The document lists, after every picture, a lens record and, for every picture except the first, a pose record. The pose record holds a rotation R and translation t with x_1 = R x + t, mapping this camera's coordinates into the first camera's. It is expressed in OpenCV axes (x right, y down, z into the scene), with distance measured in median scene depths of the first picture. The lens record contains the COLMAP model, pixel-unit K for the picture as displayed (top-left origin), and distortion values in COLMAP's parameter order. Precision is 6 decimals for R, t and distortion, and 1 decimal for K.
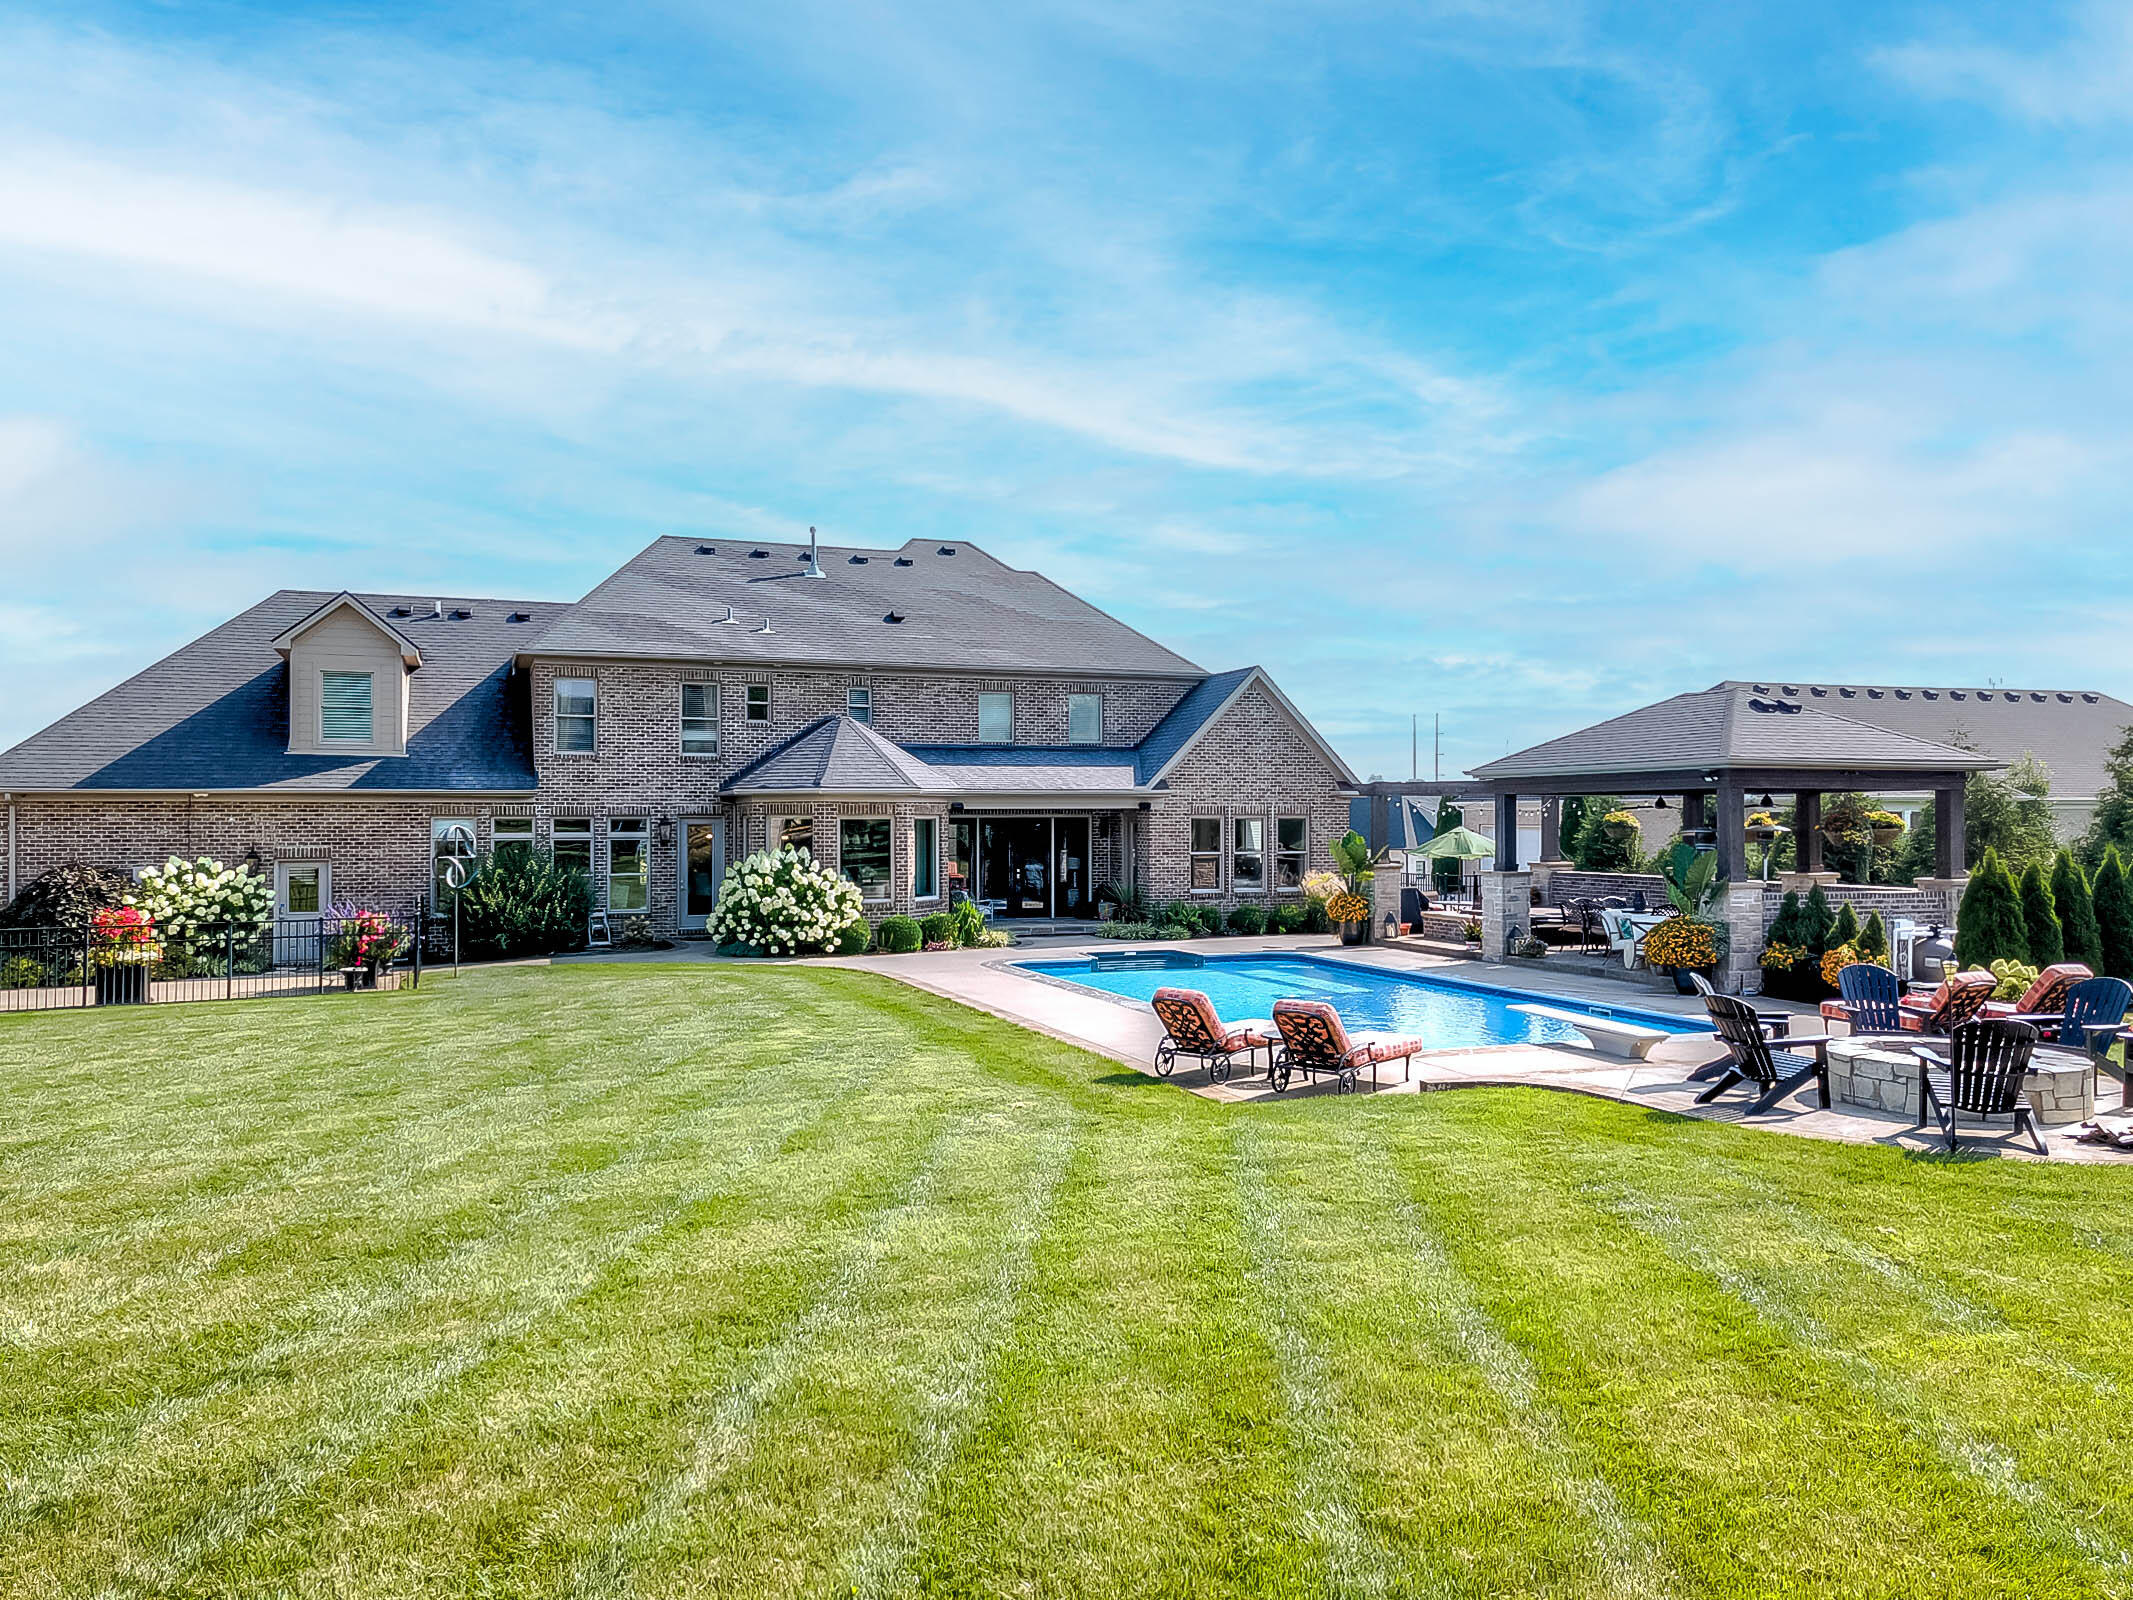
lens RADIAL K [[1554.2, 0, 1066.5], [0, 1554.2, 800.0], [0, 0, 1]] dist [0.001528, 0.122357]
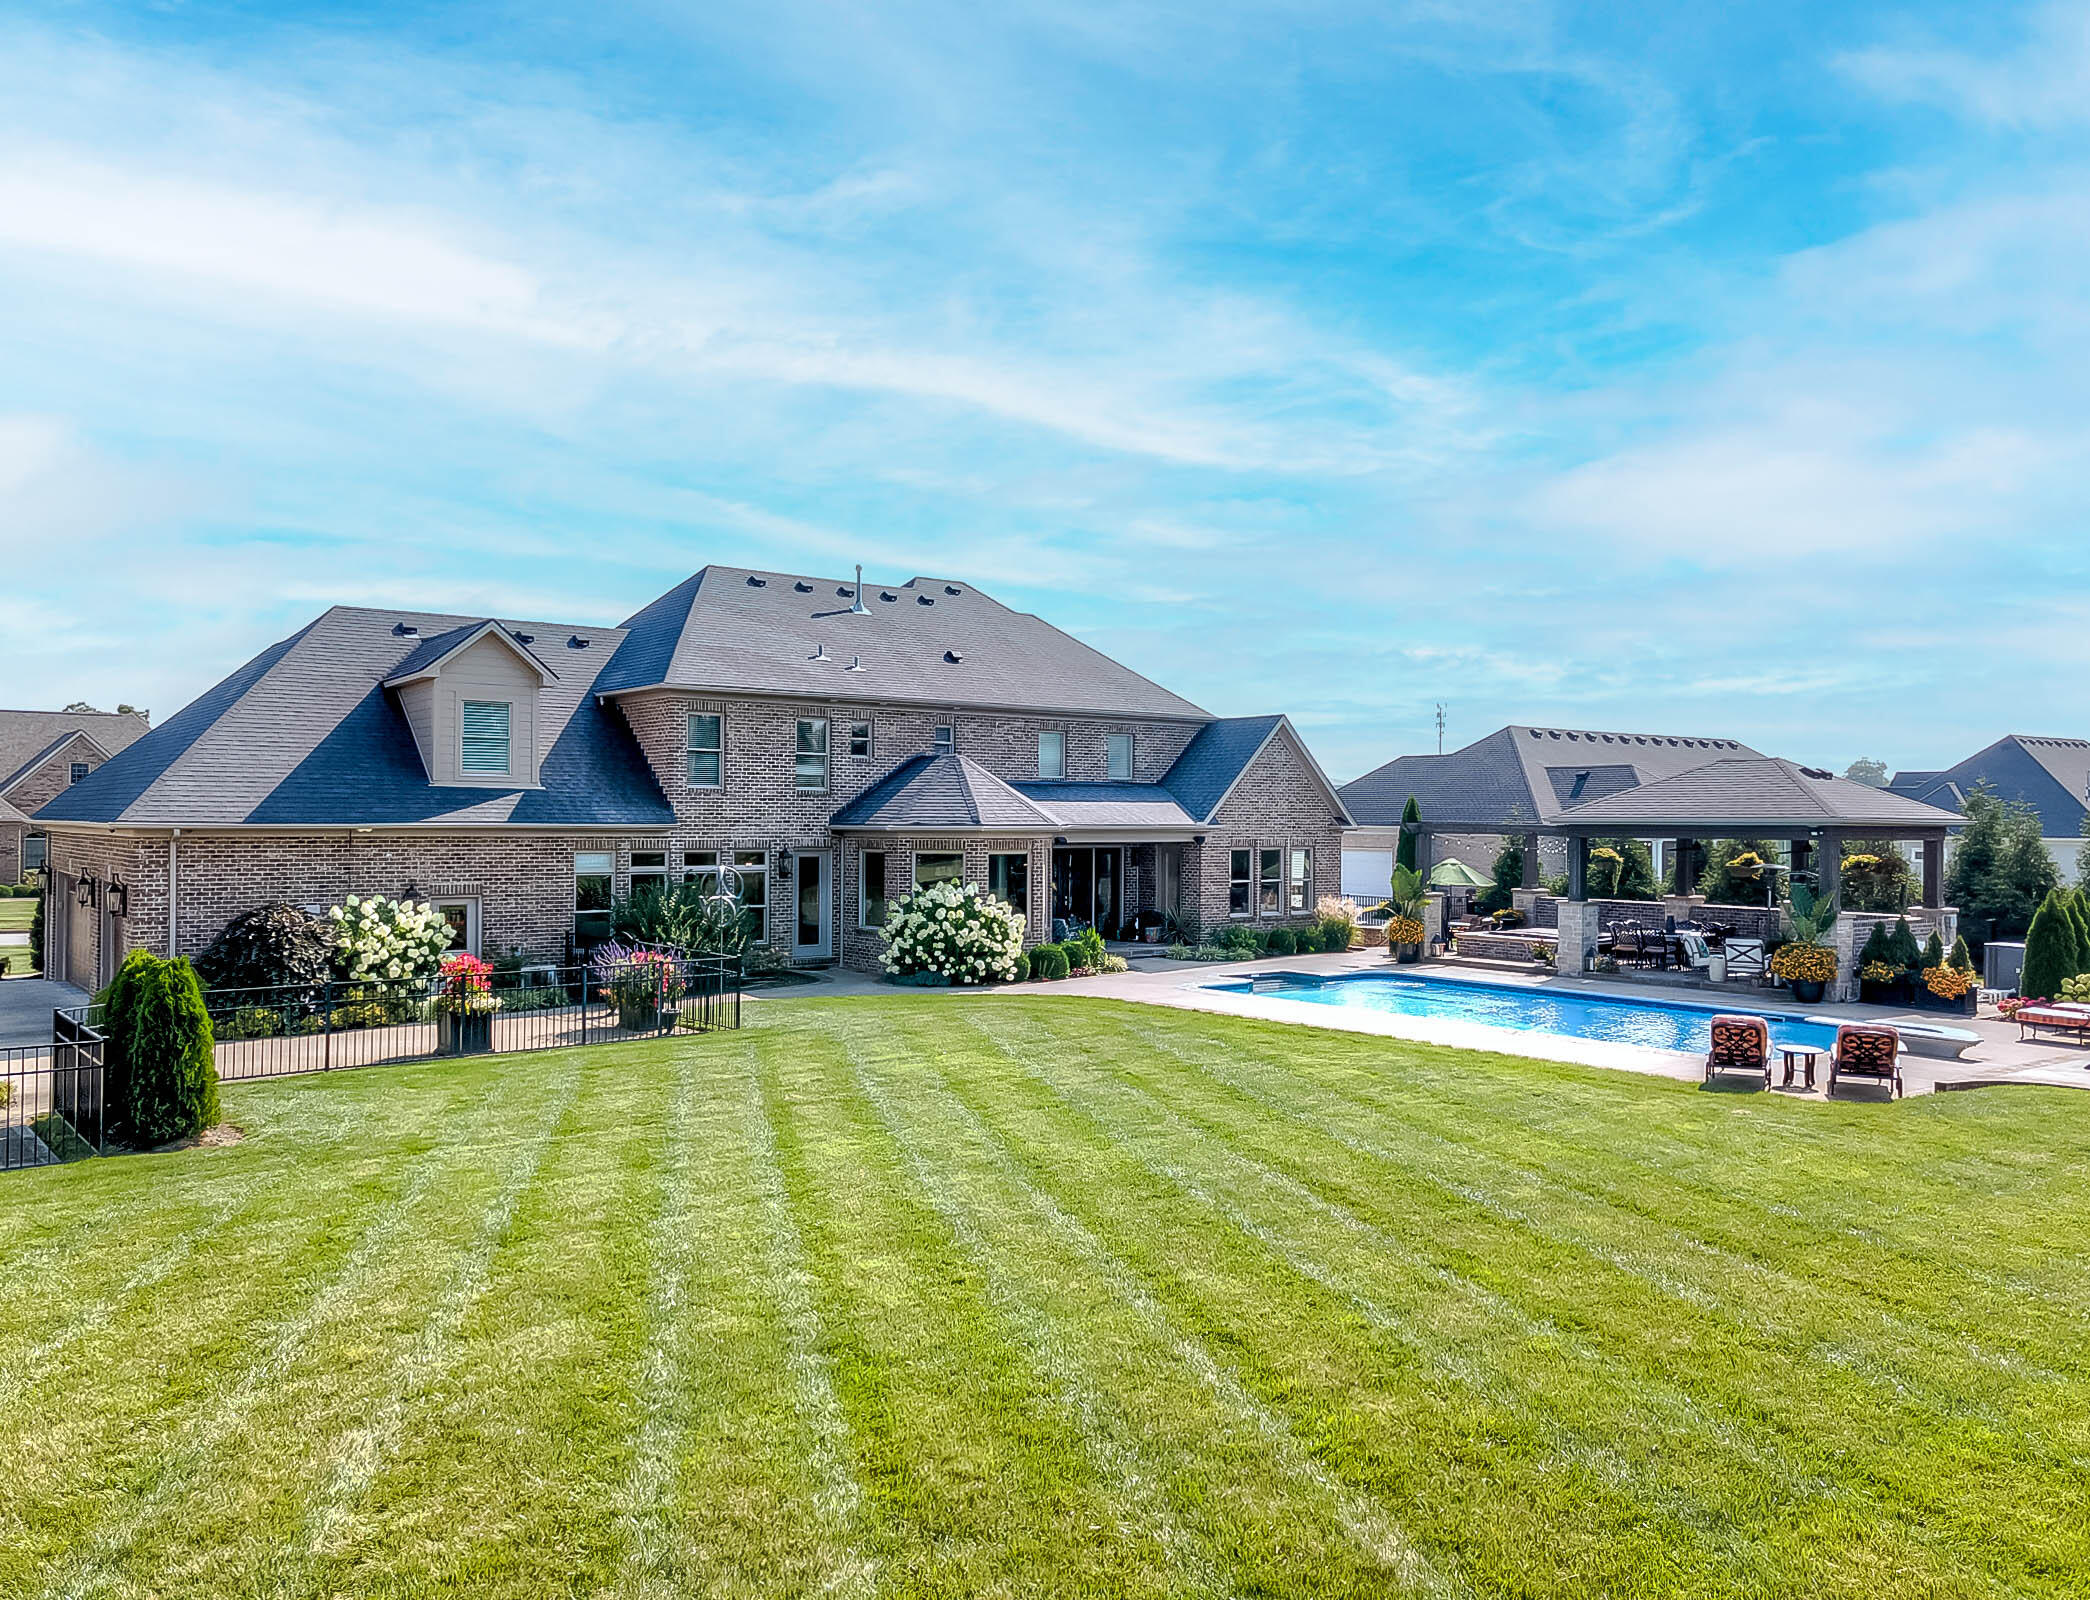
lens RADIAL K [[1545.3, 0, 1045.0], [0, 1545.3, 800.0], [0, 0, 1]] dist [0.046895, -0.000977]
pose [[0.955135, 0.011173, 0.295961, -0.421676], [-0.010923, 0.999937, -0.002499, -0.022633], [-0.295971, -0.000846, 0.955197, -0.023556]]
